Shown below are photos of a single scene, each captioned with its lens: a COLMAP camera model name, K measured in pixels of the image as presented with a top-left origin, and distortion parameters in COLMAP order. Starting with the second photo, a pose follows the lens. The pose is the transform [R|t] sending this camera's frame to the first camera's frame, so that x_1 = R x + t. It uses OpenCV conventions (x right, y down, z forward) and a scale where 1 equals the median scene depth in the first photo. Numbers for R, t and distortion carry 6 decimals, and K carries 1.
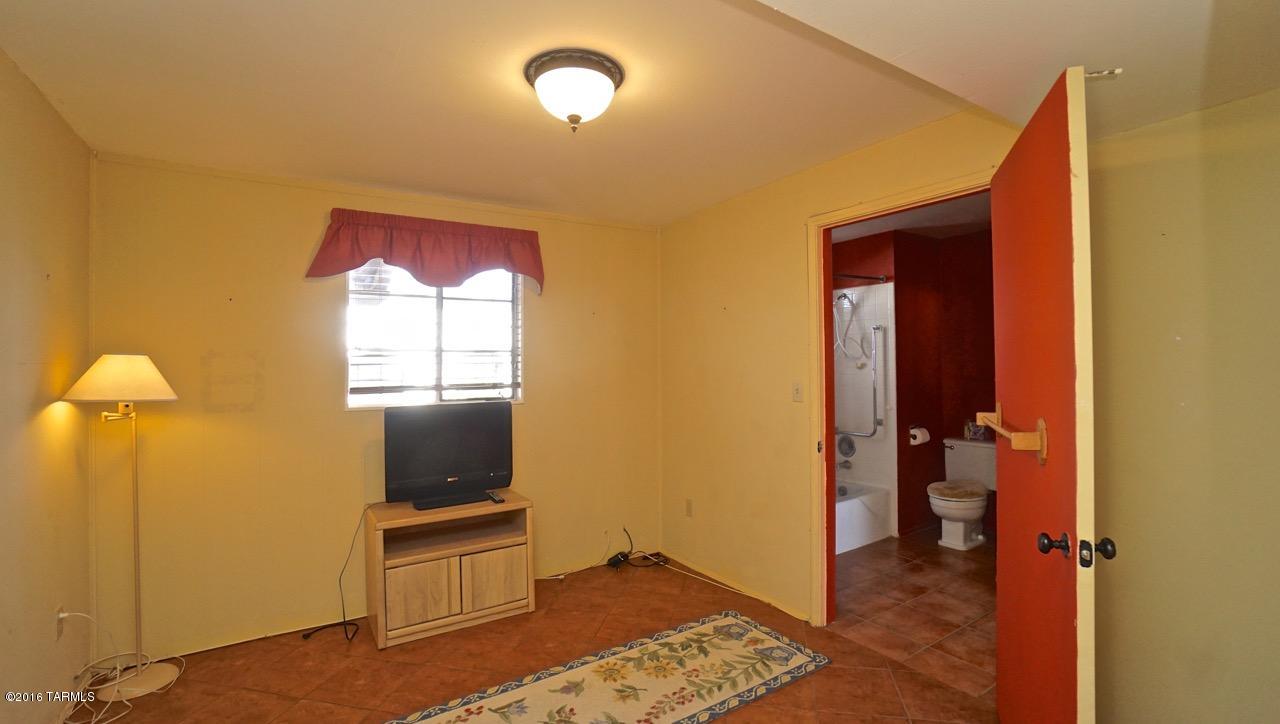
lens RADIAL K [[579.3, 0, 636.4], [0, 579.3, 355.4], [0, 0, 1]] dist [-0.050865, 0.014717]
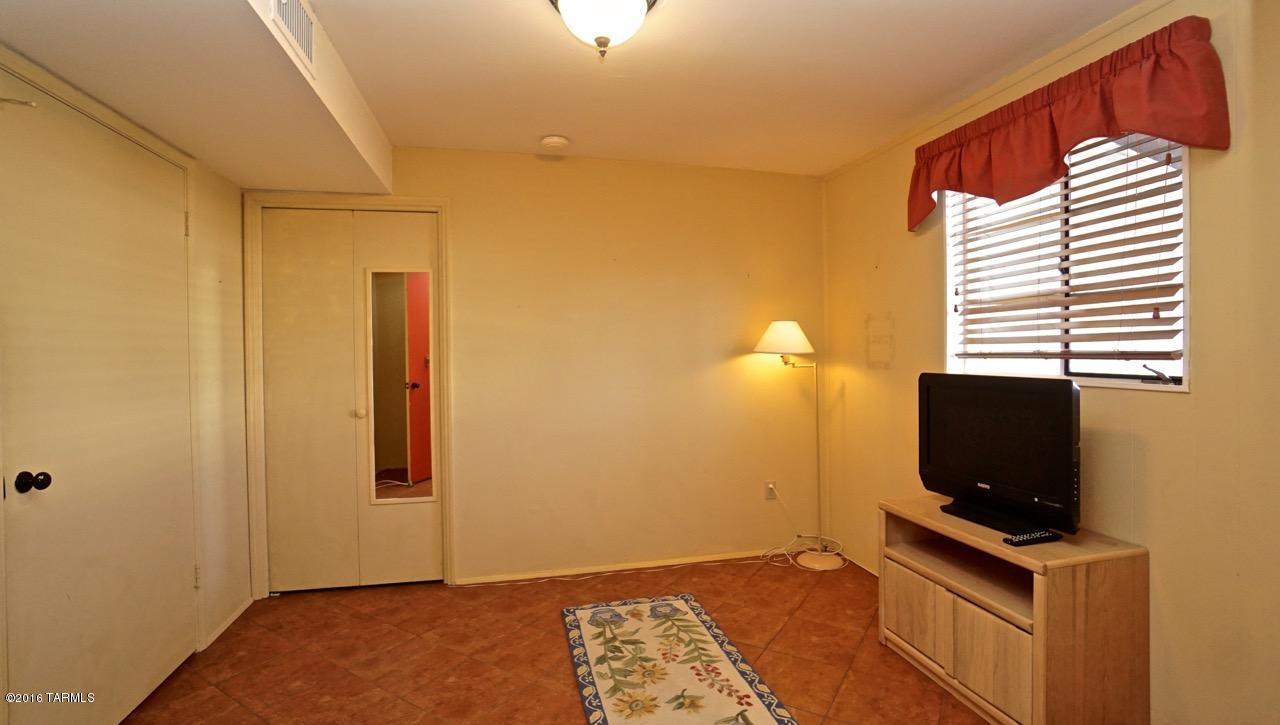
lens RADIAL K [[579.3, 0, 636.4], [0, 579.3, 355.9], [0, 0, 1]] dist [-0.050865, 0.014717]
pose [[-0.328195, 0.027148, -0.944220, 0.462540], [0.028018, 0.999427, 0.018997, 0.036765], [0.944194, -0.020221, -0.328768, 0.853661]]
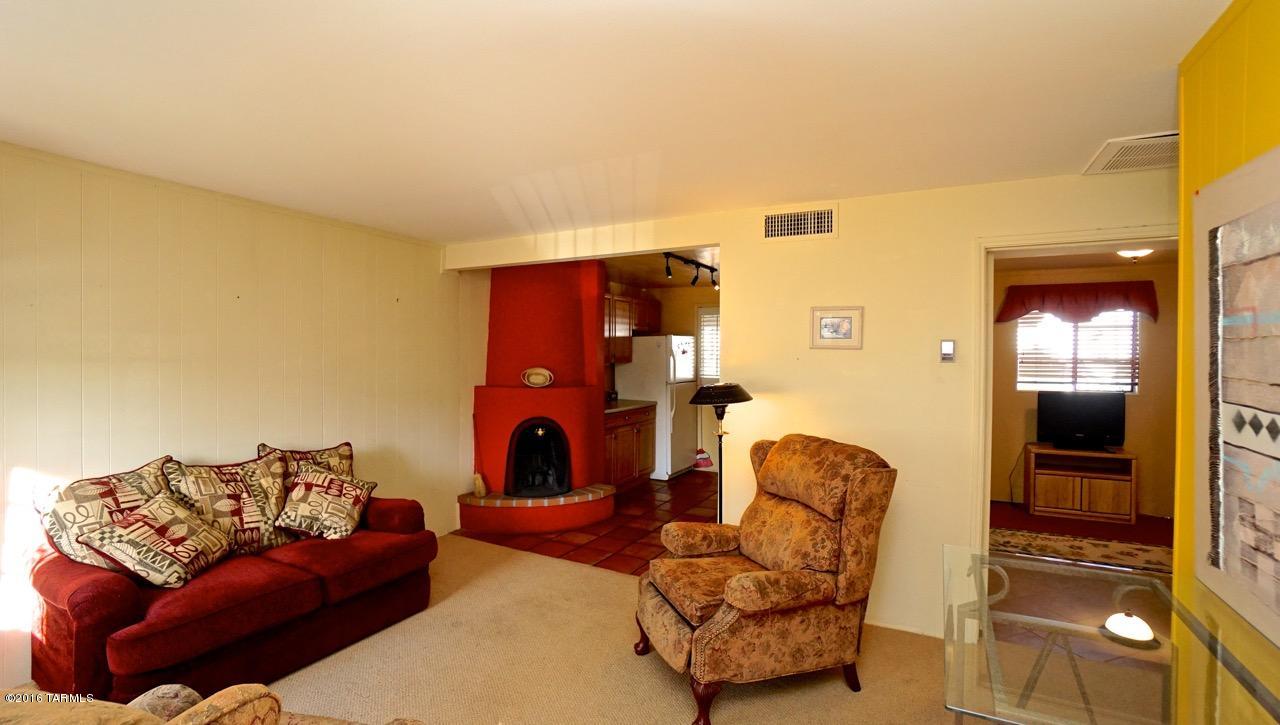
lens RADIAL K [[579.3, 0, 636.4], [0, 579.3, 355.9], [0, 0, 1]] dist [-0.050865, 0.014717]
pose [[0.513369, 0.019495, -0.857946, 0.460949], [-0.008750, 0.999809, 0.017484, -0.042578], [0.858123, -0.001469, 0.513442, -1.049313]]
